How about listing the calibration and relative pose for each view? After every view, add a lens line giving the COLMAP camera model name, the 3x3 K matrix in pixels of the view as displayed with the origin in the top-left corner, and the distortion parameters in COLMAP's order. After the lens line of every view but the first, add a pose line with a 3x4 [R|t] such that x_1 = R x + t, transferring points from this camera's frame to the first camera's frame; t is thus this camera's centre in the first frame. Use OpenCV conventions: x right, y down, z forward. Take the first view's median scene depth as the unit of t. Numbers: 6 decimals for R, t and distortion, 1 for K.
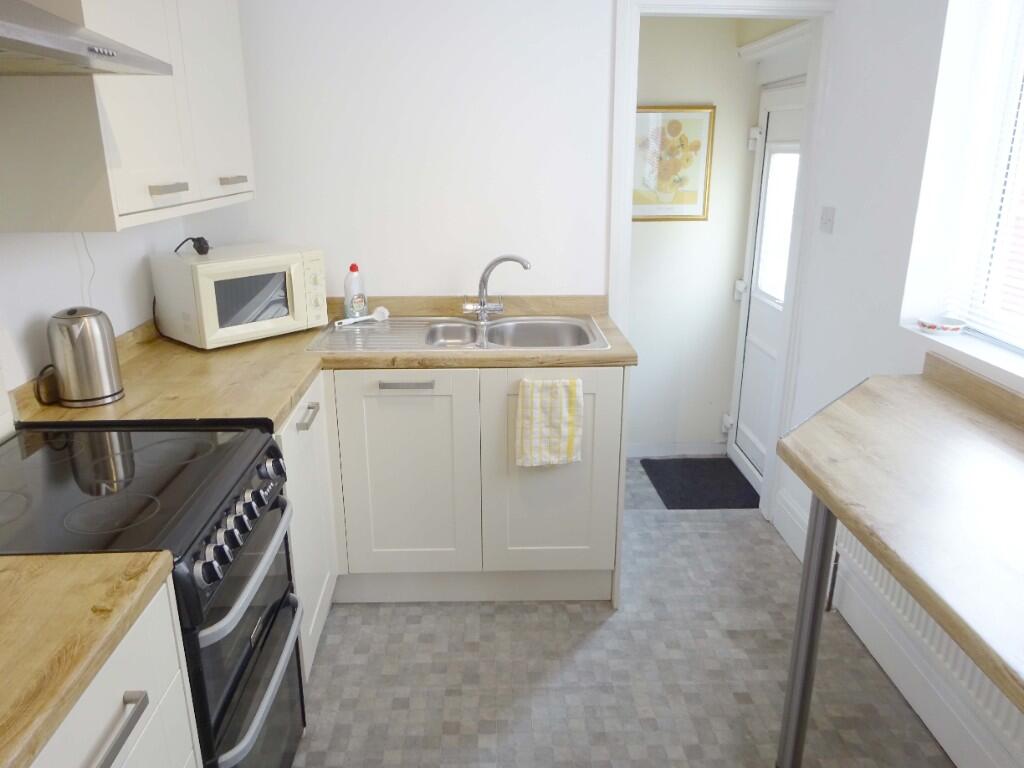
lens RADIAL K [[753.0, 0, 518.1], [0, 753.0, 386.9], [0, 0, 1]] dist [-0.009803, 0.014206]
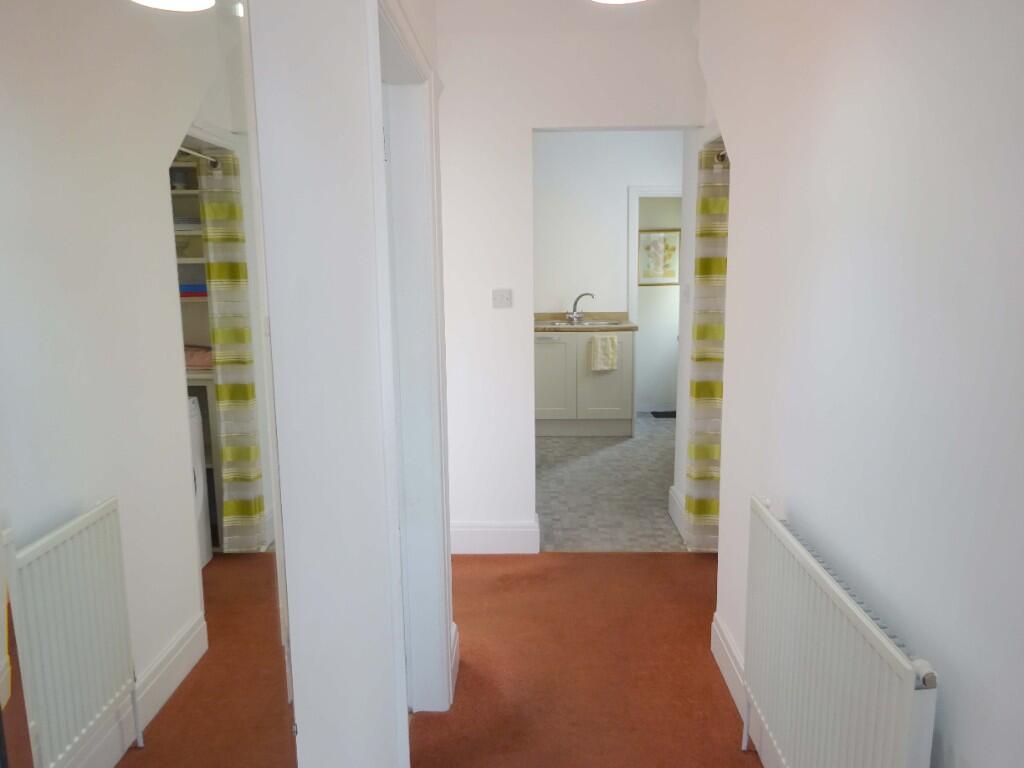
lens RADIAL K [[753.0, 0, 513.0], [0, 753.0, 382.2], [0, 0, 1]] dist [-0.009803, 0.014206]
pose [[0.998044, -0.003316, -0.062423, -0.108340], [-0.005564, 0.989914, -0.141560, 0.506749], [0.062263, 0.141630, 0.987960, -1.529814]]
